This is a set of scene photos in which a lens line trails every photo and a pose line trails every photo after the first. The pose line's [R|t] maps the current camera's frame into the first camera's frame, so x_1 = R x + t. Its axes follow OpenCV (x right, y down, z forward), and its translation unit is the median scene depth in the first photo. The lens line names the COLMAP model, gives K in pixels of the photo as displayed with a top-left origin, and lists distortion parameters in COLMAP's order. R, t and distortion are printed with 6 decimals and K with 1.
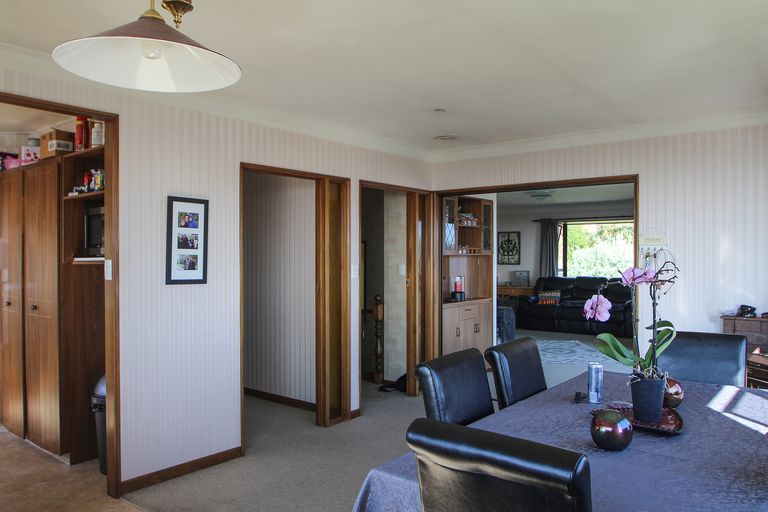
lens RADIAL K [[605.5, 0, 385.9], [0, 605.5, 259.7], [0, 0, 1]] dist [-0.037656, -0.001769]
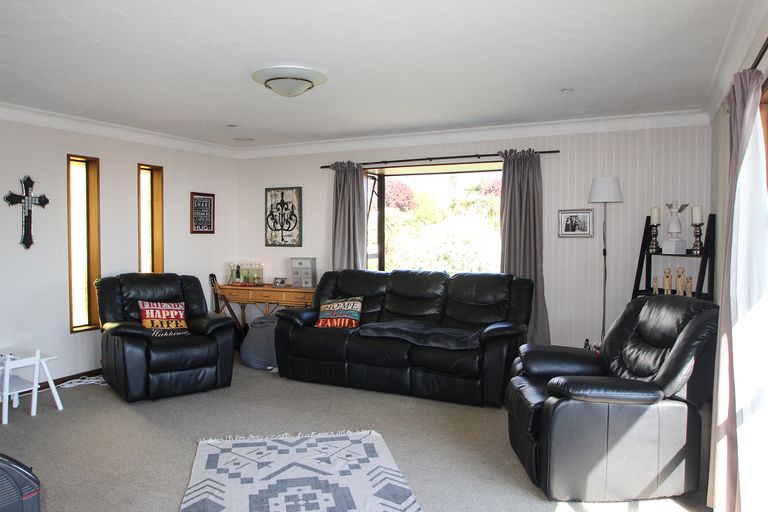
lens RADIAL K [[605.5, 0, 383.6], [0, 605.5, 254.6], [0, 0, 1]] dist [-0.037656, -0.001769]
pose [[0.975346, -0.008316, 0.220525, 0.176170], [0.001675, 0.999540, 0.030287, -0.001234], [-0.220675, -0.029171, 0.974911, 0.449760]]
